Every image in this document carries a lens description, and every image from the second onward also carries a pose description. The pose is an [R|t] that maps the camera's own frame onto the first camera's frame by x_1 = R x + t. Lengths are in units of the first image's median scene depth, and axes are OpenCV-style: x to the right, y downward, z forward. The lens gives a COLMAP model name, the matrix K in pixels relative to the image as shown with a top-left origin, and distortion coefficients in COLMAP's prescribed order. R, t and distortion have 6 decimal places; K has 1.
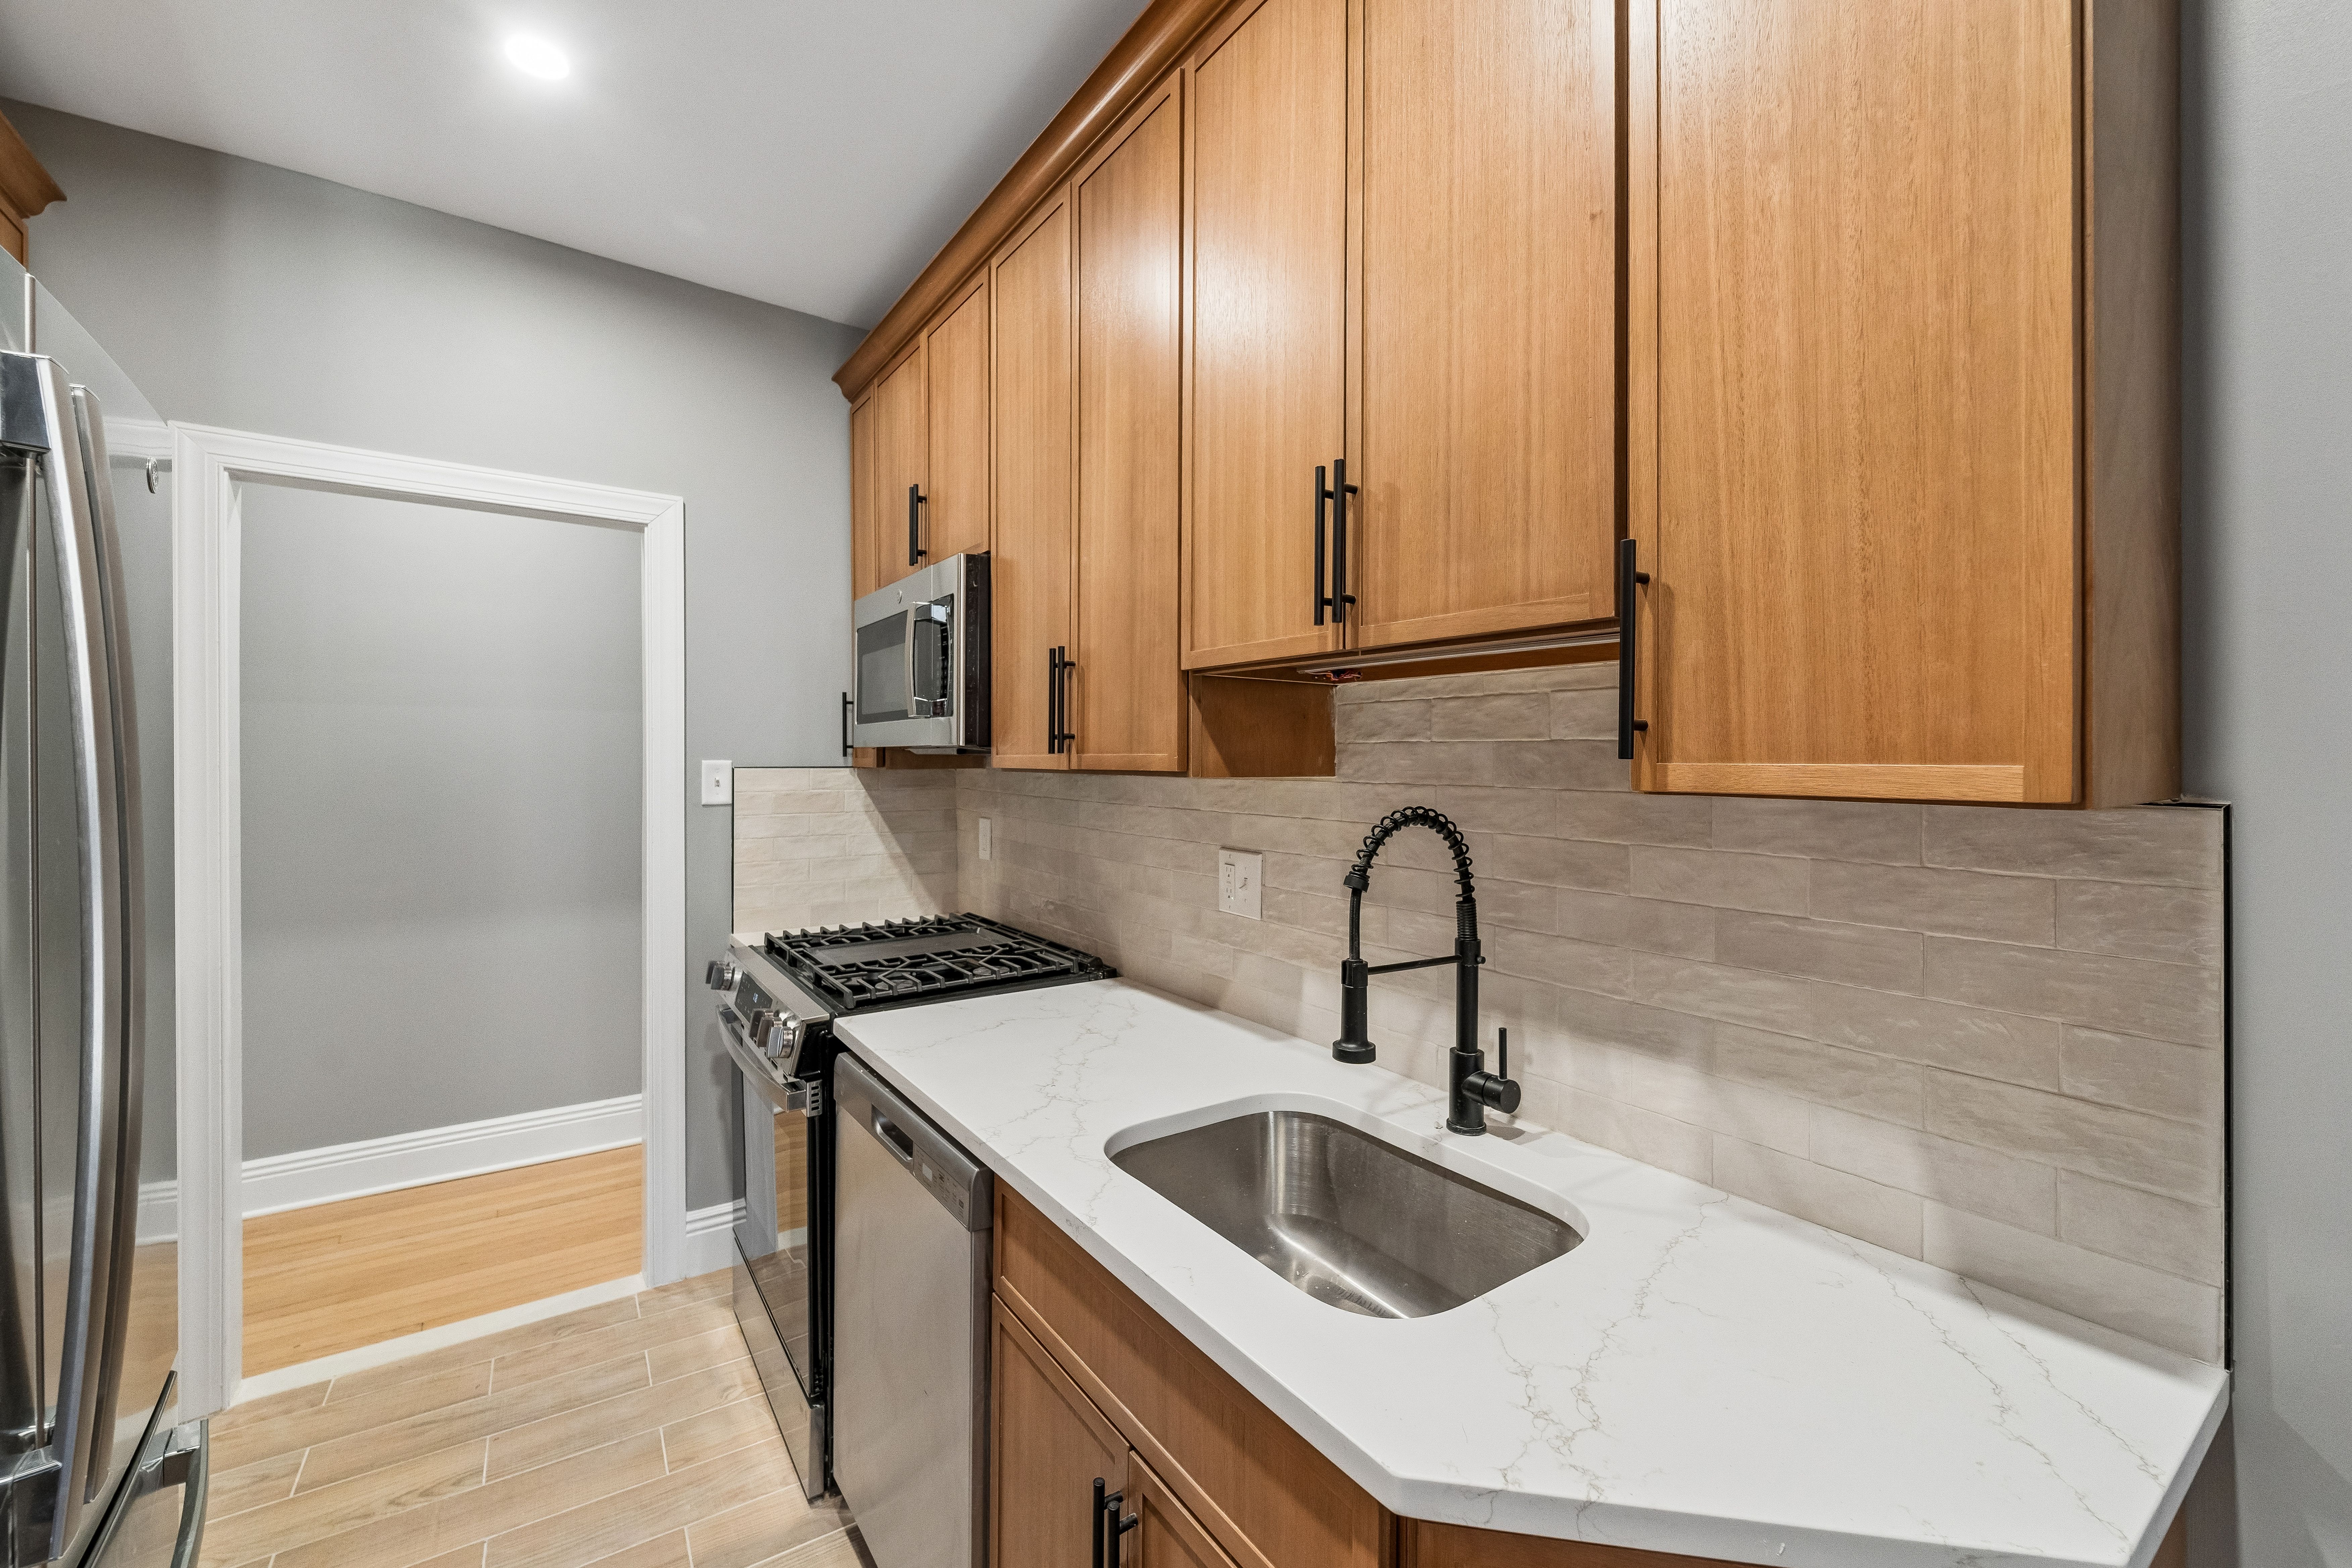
lens RADIAL K [[953.7, 0, 1155.7], [0, 953.7, 753.7], [0, 0, 1]] dist [0.001425, -0.000375]
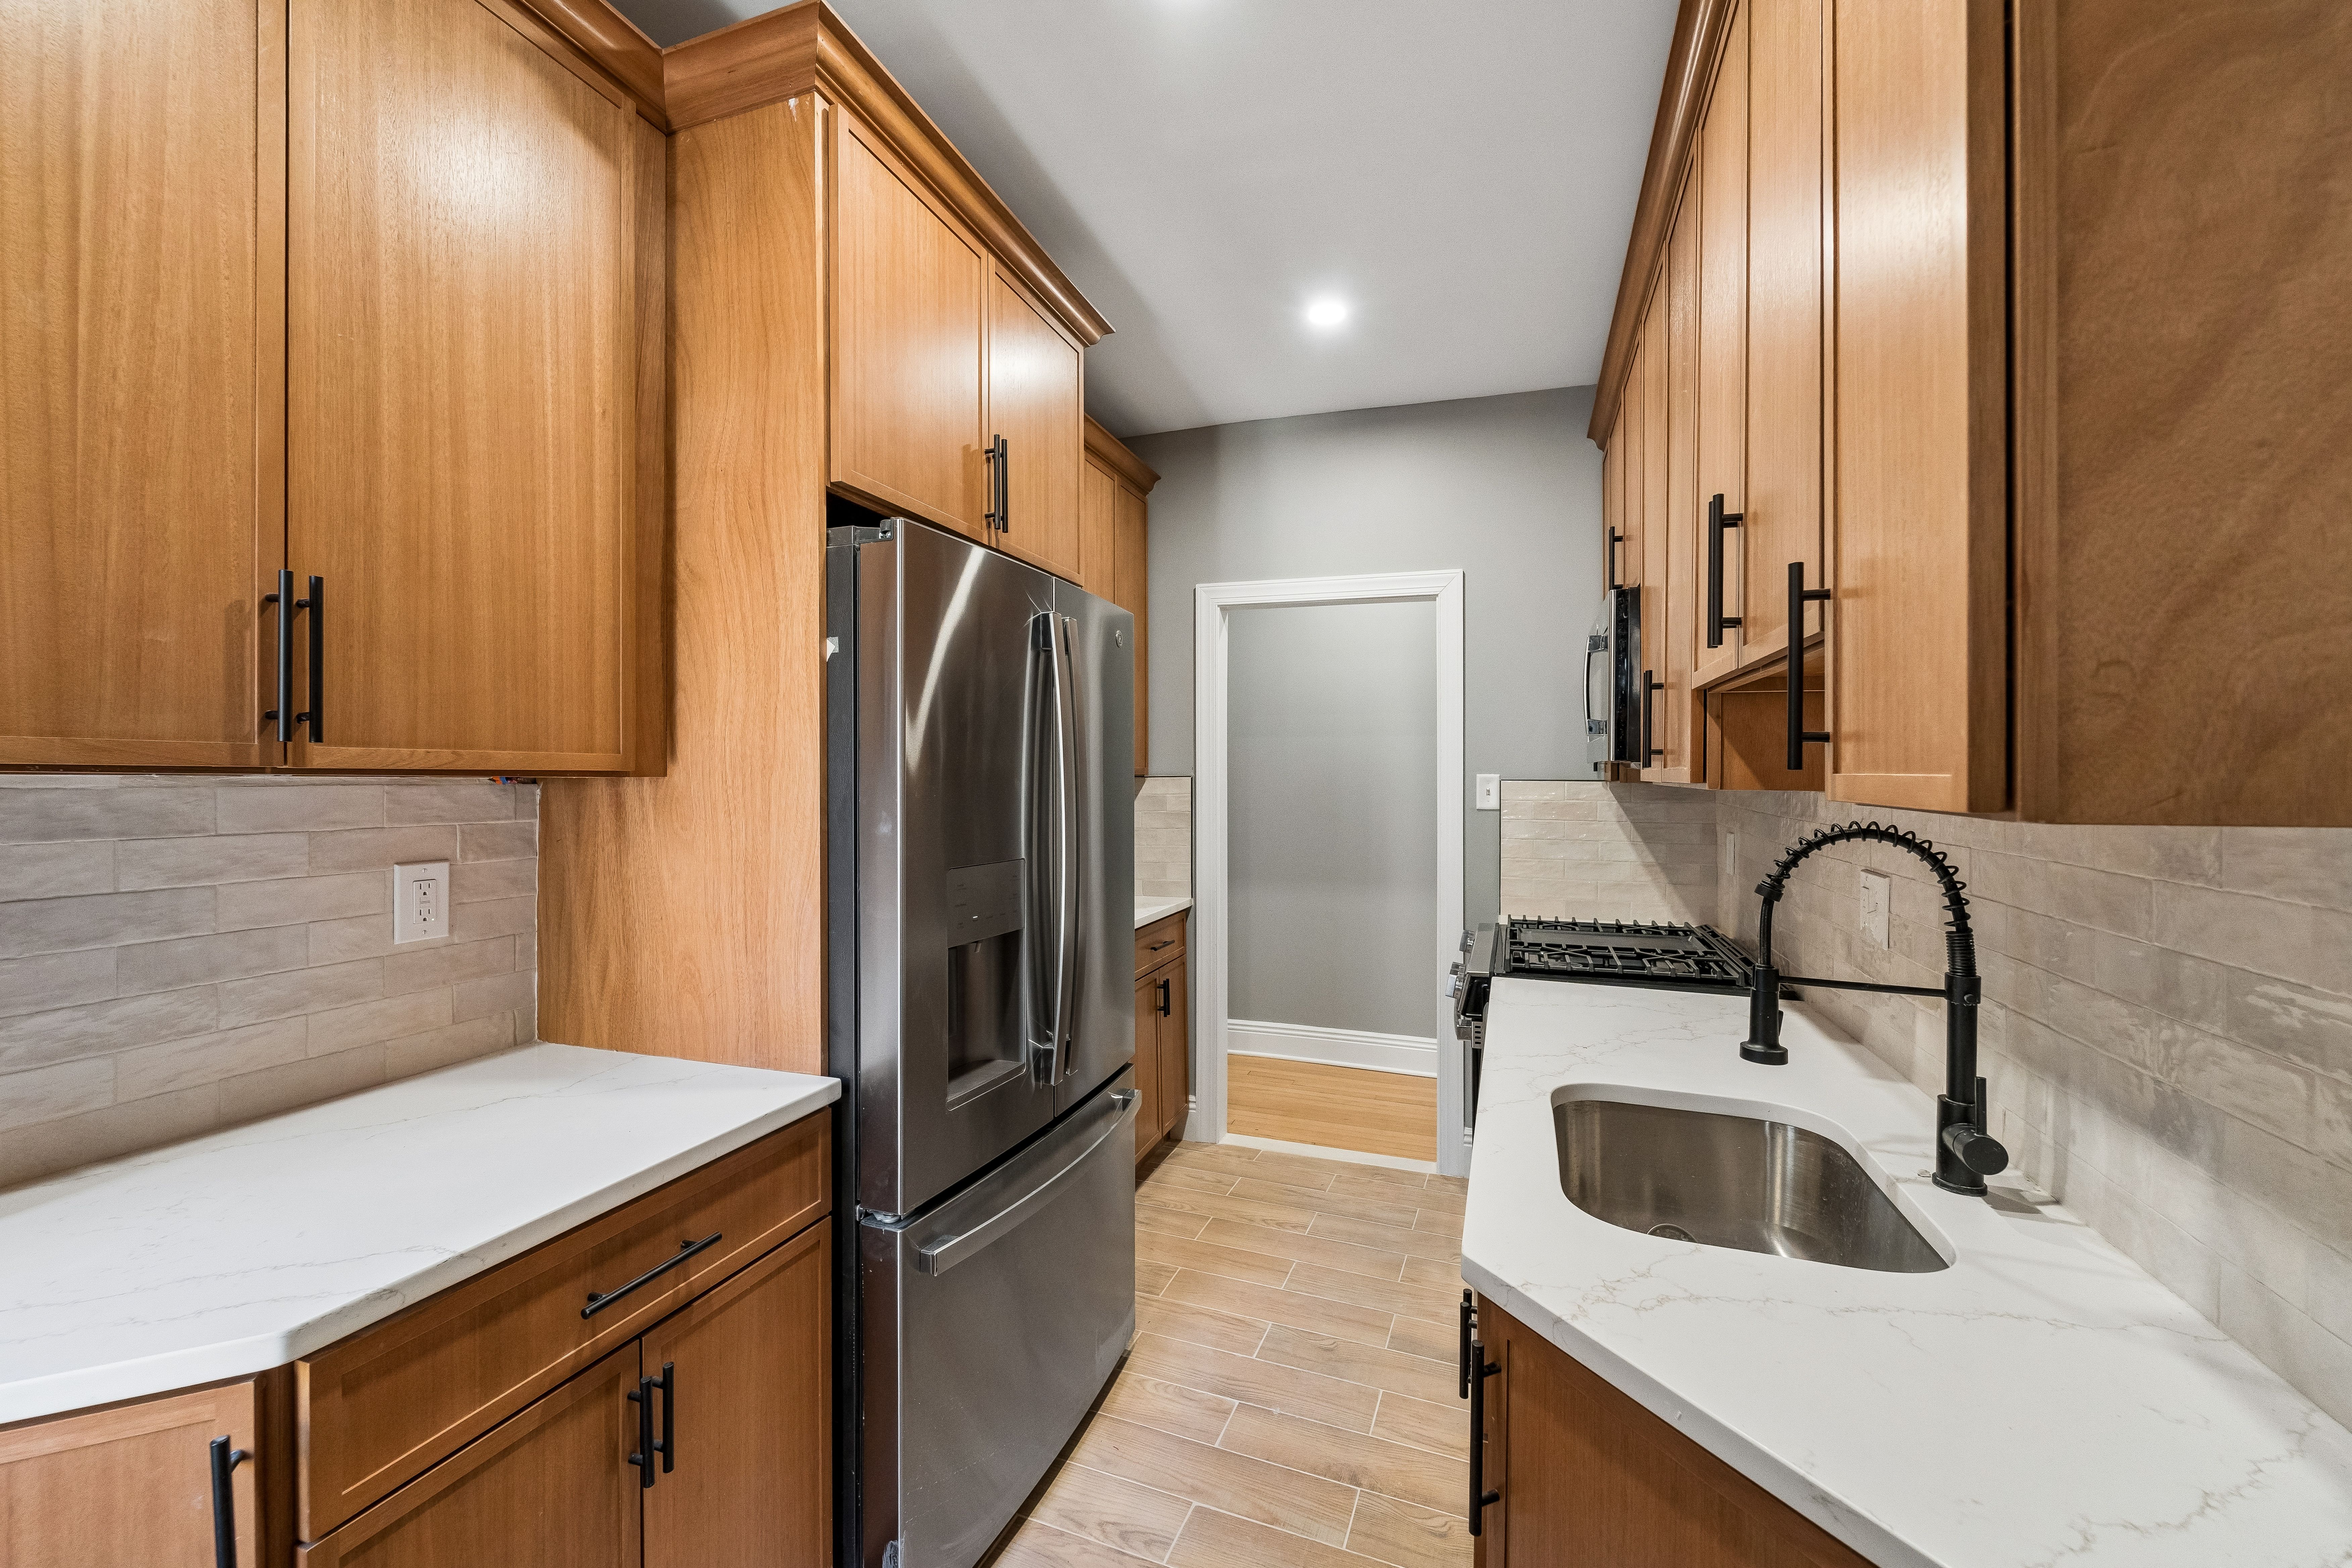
lens RADIAL K [[951.4, 0, 1161.6], [0, 951.4, 773.7], [0, 0, 1]] dist [0.000757, -0.000511]
pose [[0.568658, 0.001409, -0.822573, 0.415282], [0.001993, 0.999993, 0.003090, 0.002199], [0.822572, -0.003397, 0.568651, -0.076486]]
